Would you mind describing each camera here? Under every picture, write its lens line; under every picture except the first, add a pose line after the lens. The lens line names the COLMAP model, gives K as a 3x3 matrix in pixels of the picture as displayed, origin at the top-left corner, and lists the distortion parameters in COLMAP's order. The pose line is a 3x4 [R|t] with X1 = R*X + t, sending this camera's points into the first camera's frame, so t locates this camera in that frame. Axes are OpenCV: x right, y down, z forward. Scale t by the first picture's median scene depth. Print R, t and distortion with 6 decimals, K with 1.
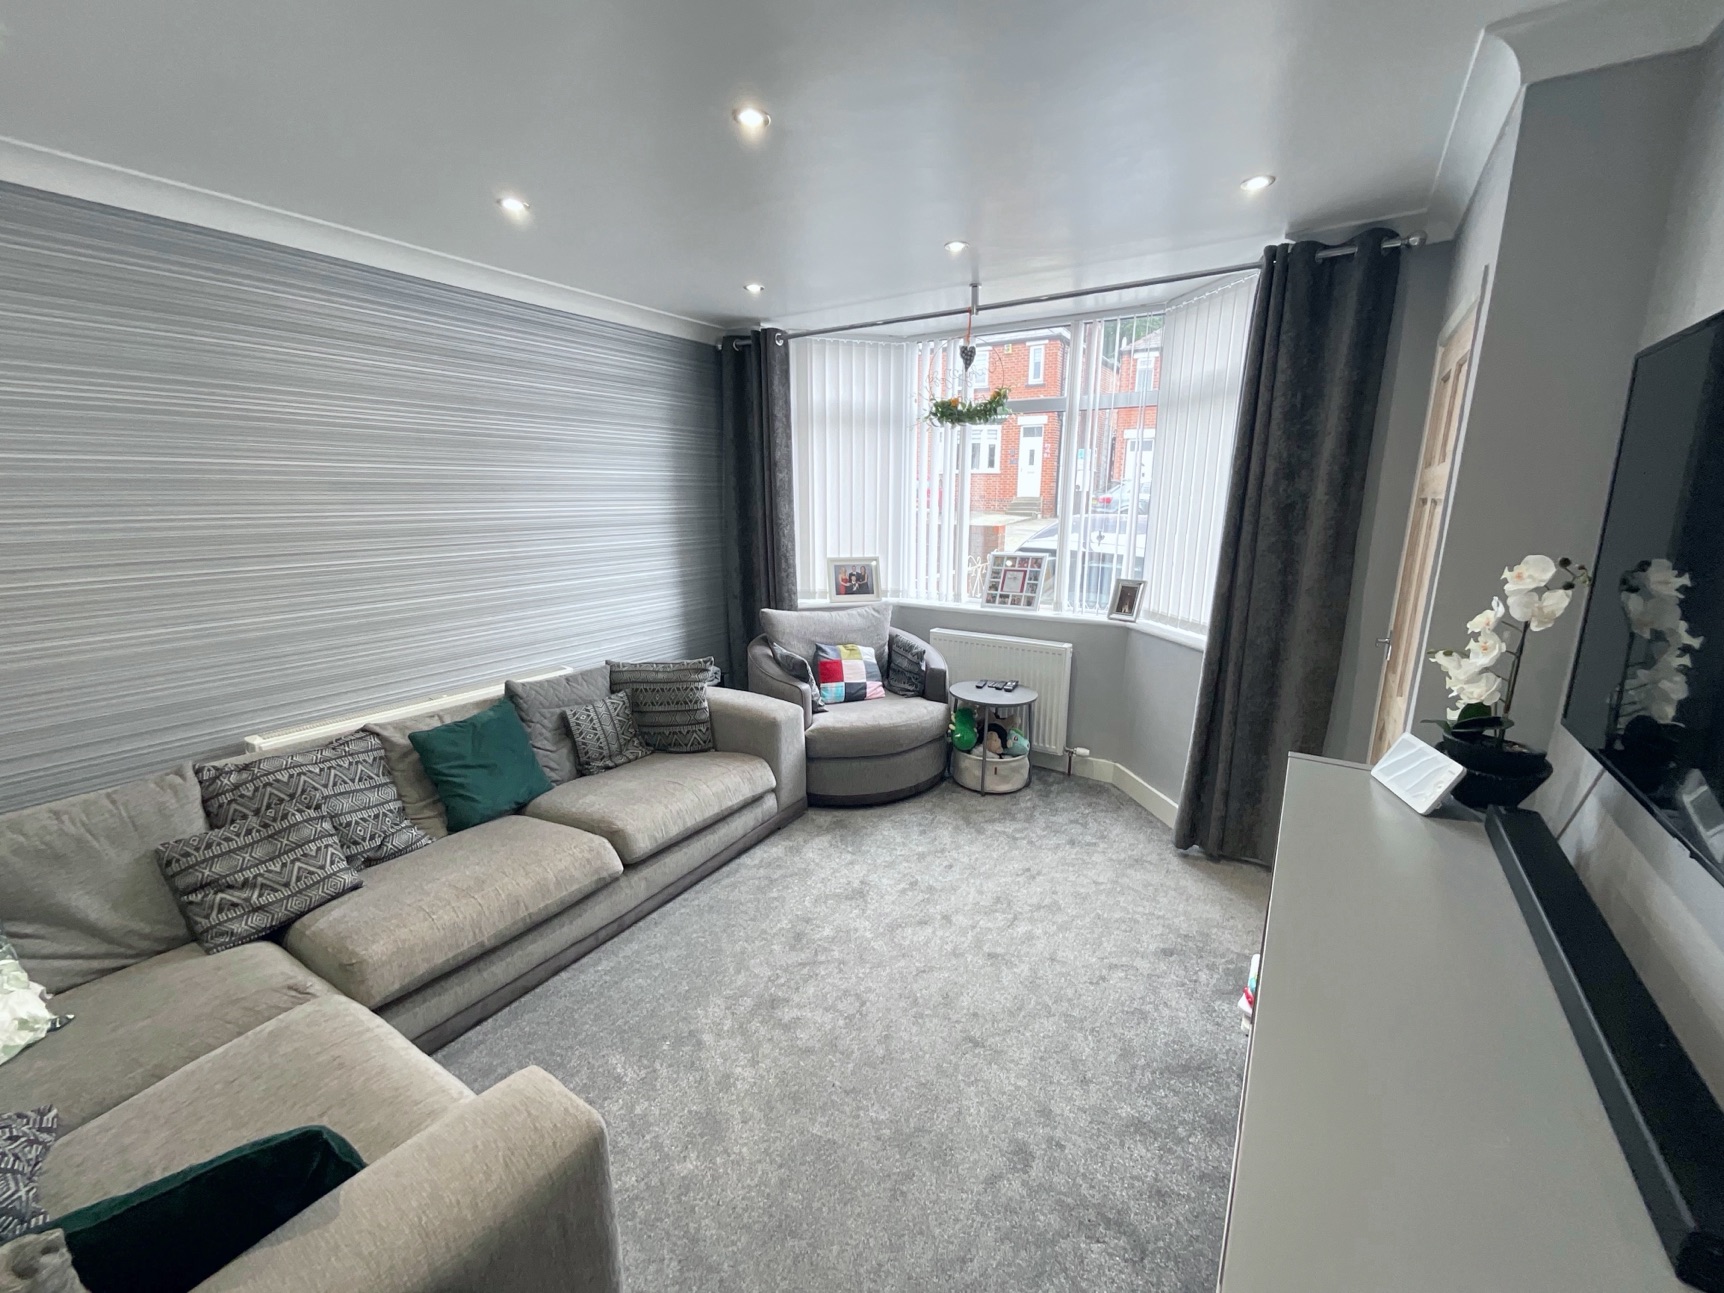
lens RADIAL K [[701.9, 0, 866.8], [0, 701.9, 649.2], [0, 0, 1]] dist [-0.002626, 0.001732]
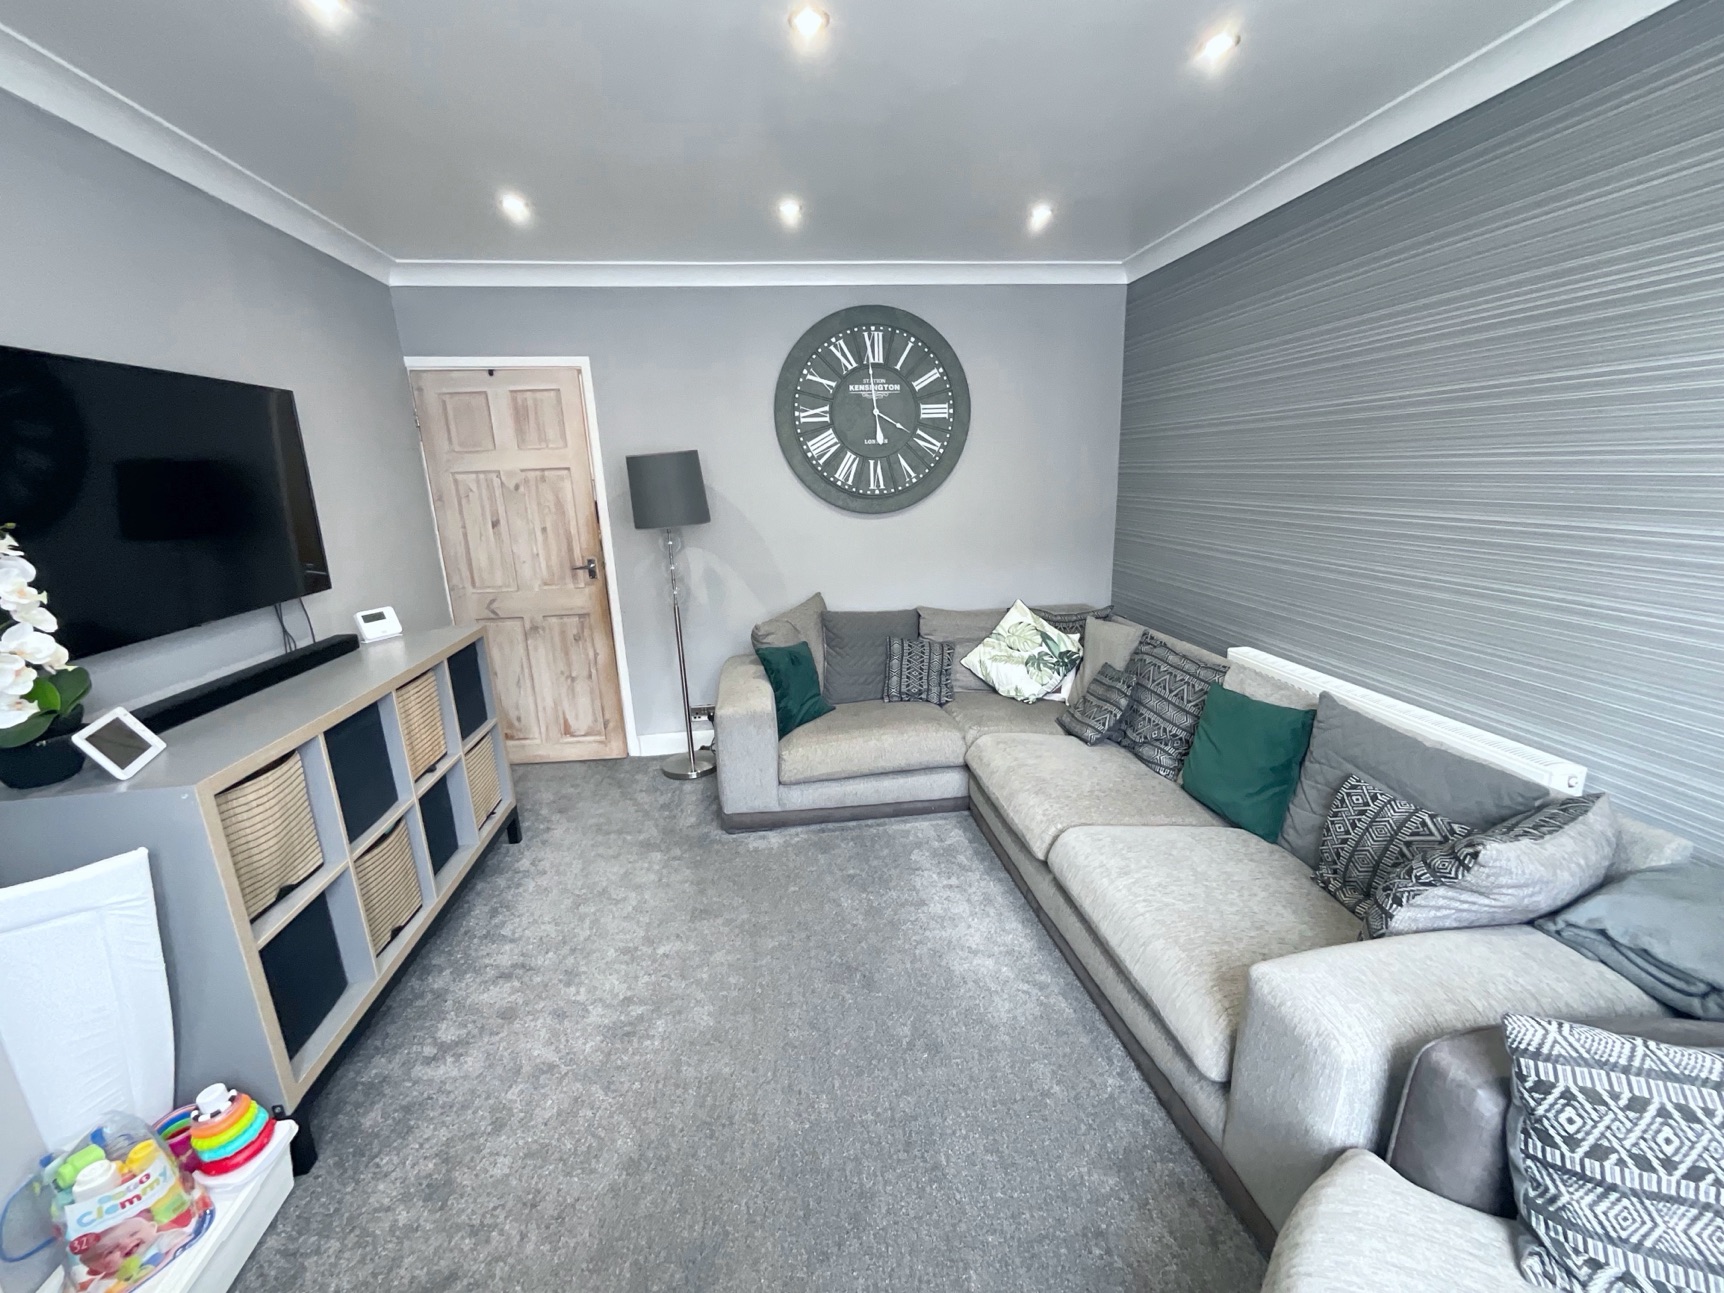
lens RADIAL K [[701.9, 0, 866.0], [0, 701.9, 652.4], [0, 0, 1]] dist [-0.002626, 0.001732]
pose [[-0.753097, 0.194377, -0.628541, 0.271006], [-0.109743, 0.904861, 0.411319, -0.220744], [0.648693, 0.378741, -0.660116, 1.078872]]
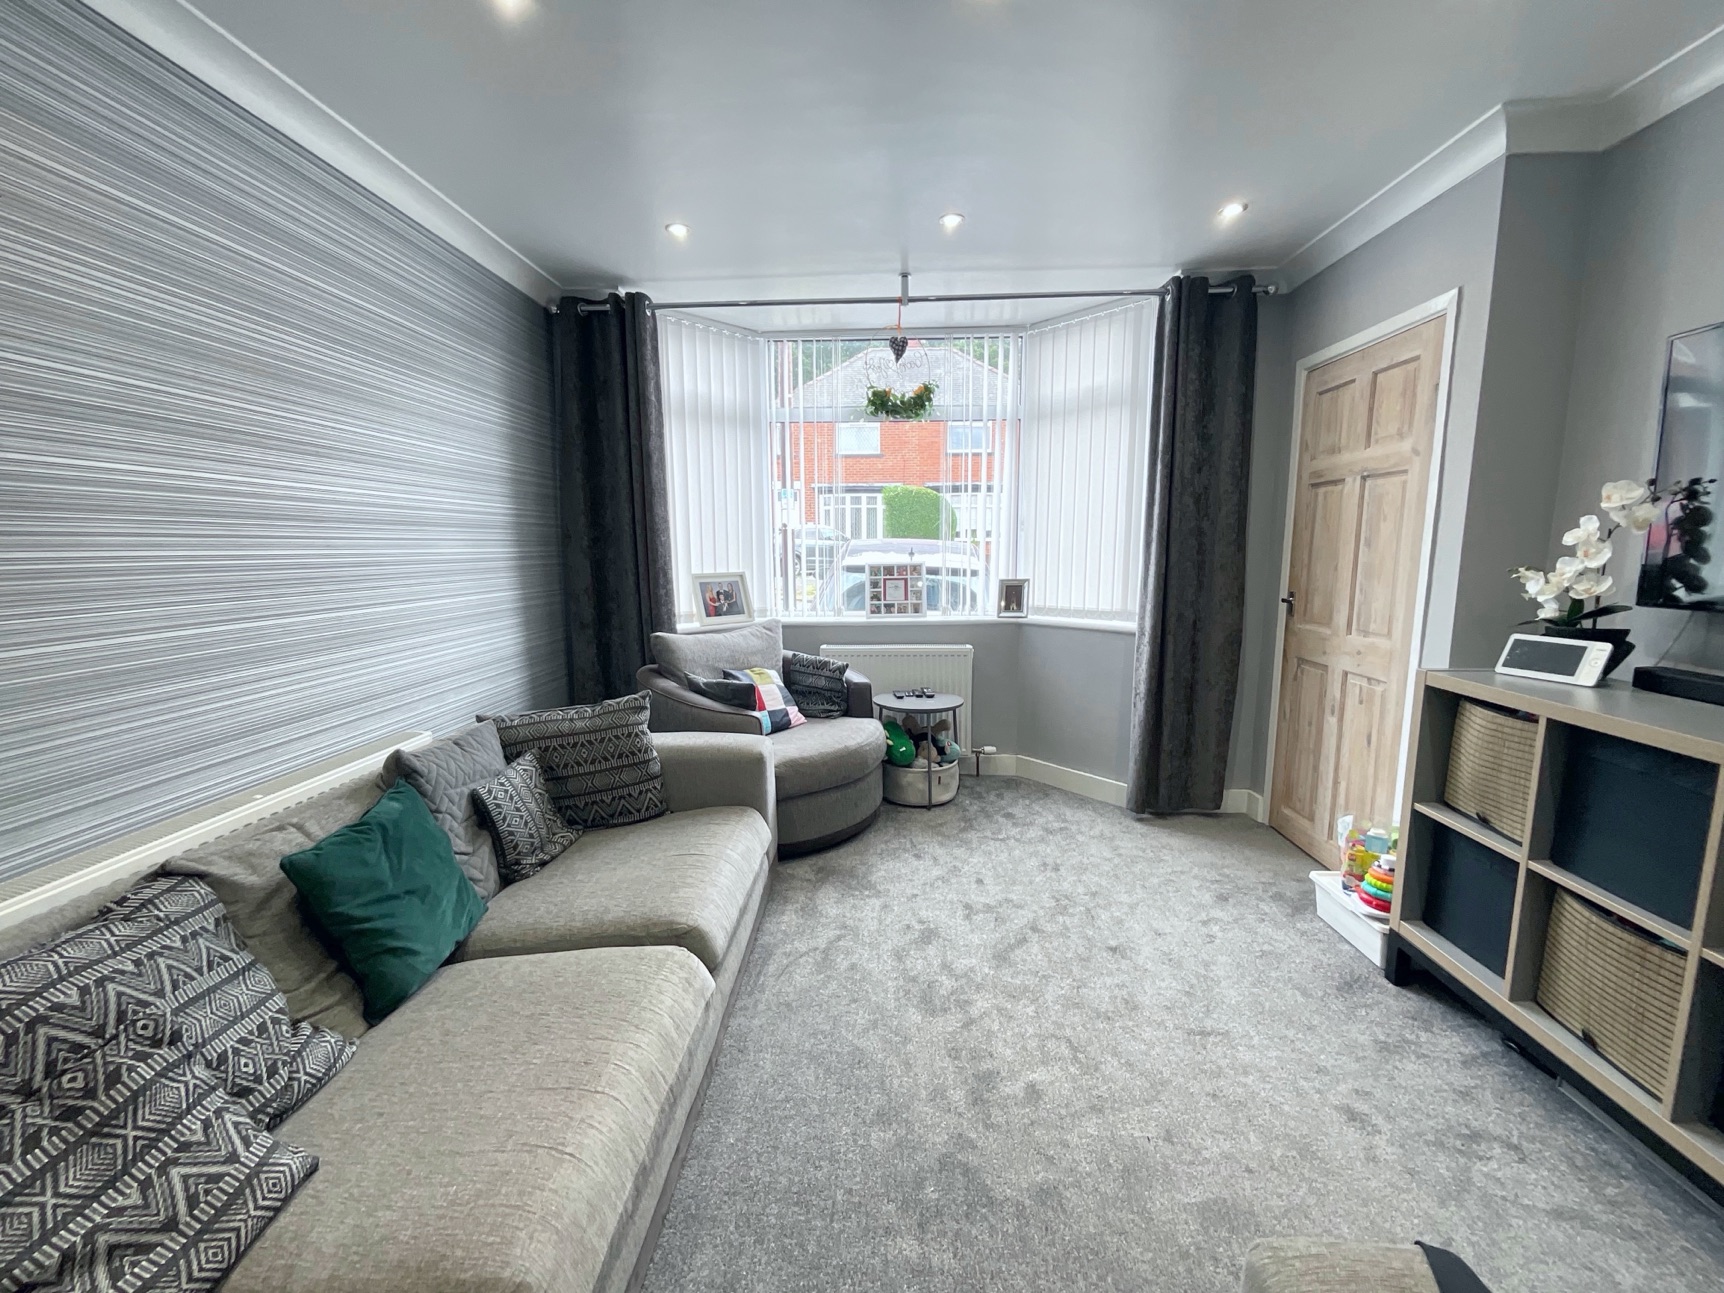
lens RADIAL K [[701.9, 0, 869.9], [0, 701.9, 645.9], [0, 0, 1]] dist [-0.002626, 0.001732]
pose [[0.864417, -0.081421, 0.496139, -0.421011], [0.120074, 0.991677, -0.046460, 0.029531], [-0.488227, 0.099734, 0.866999, 0.238218]]
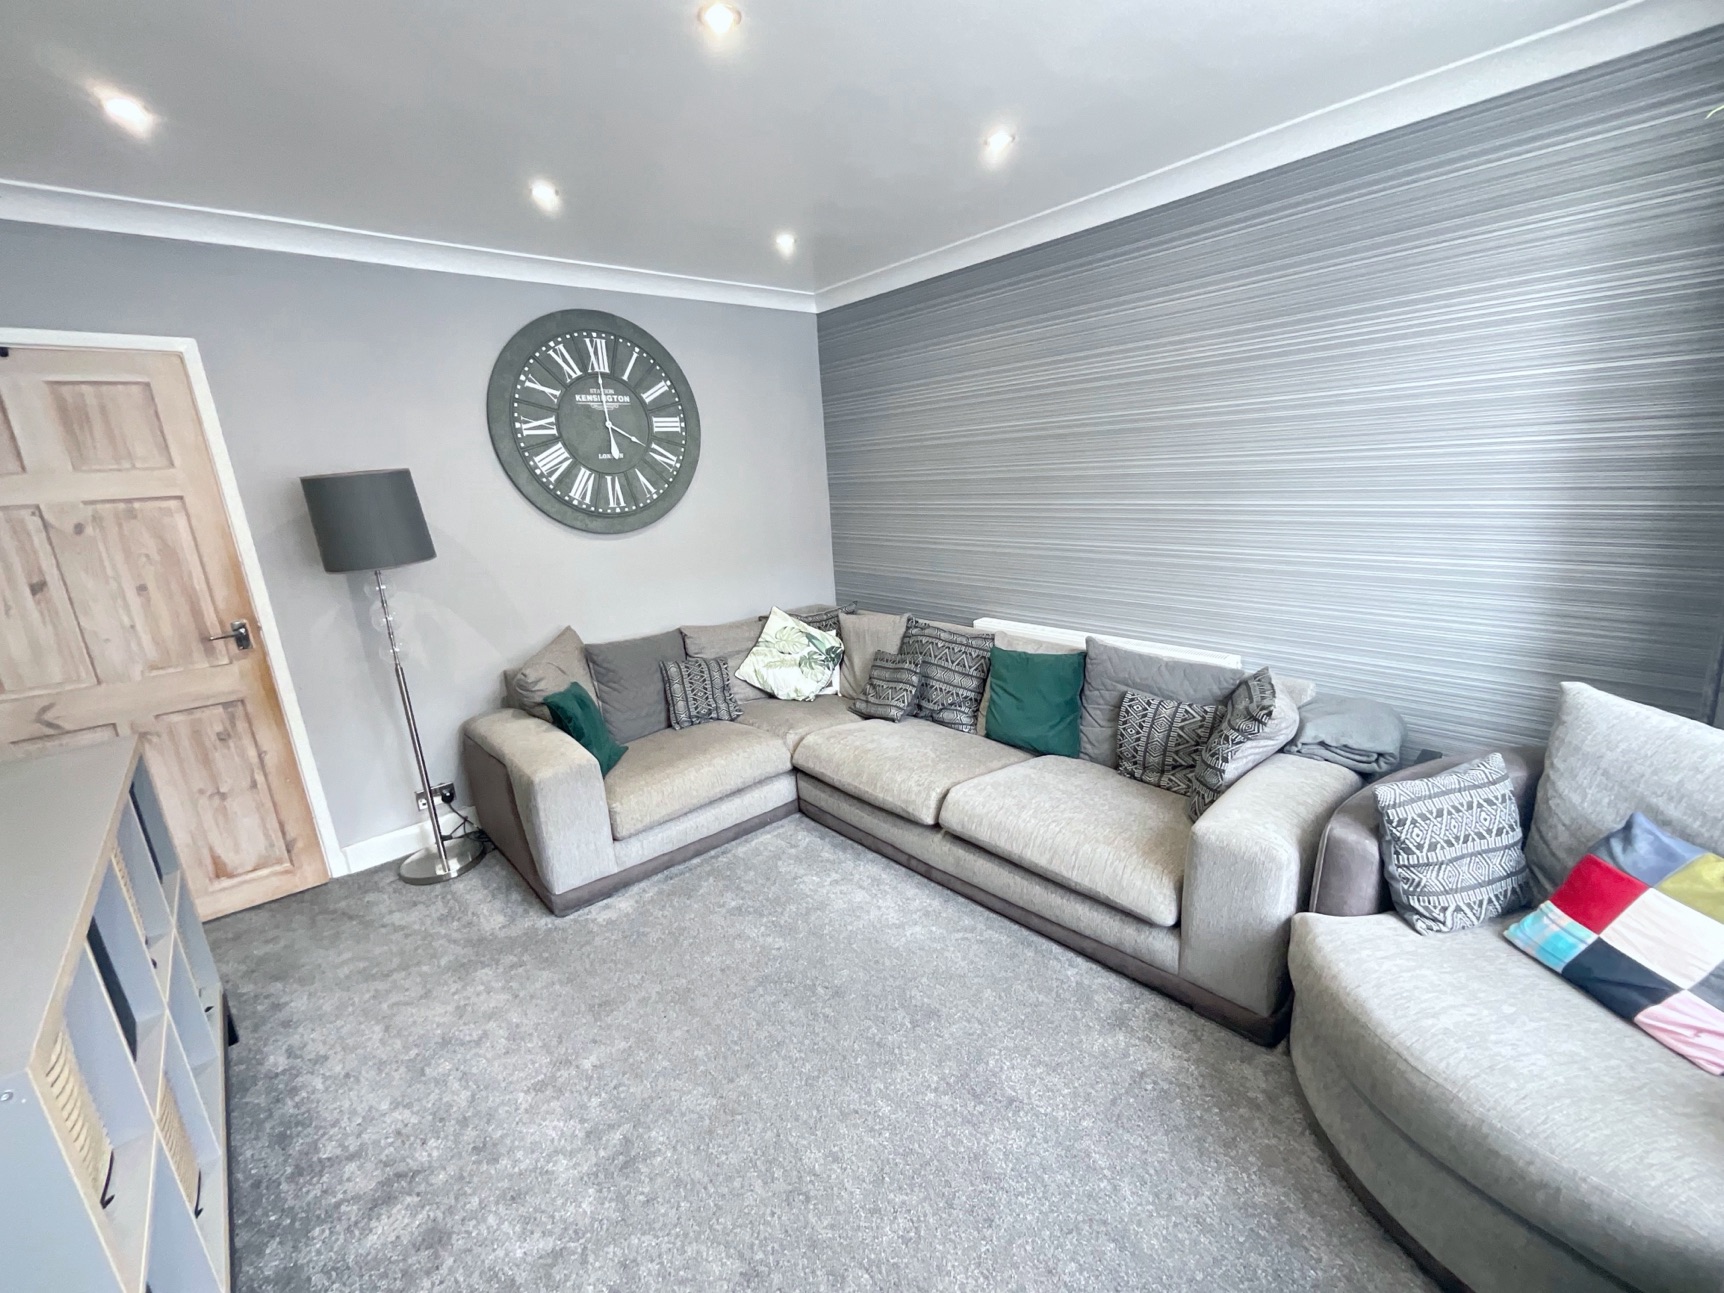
lens RADIAL K [[701.9, 0, 863.1], [0, 701.9, 649.1], [0, 0, 1]] dist [-0.002626, 0.001732]
pose [[-0.254597, 0.262898, -0.930626, 0.441738], [-0.157433, 0.938232, 0.308116, -0.175731], [0.954147, 0.224956, -0.197482, 0.838923]]
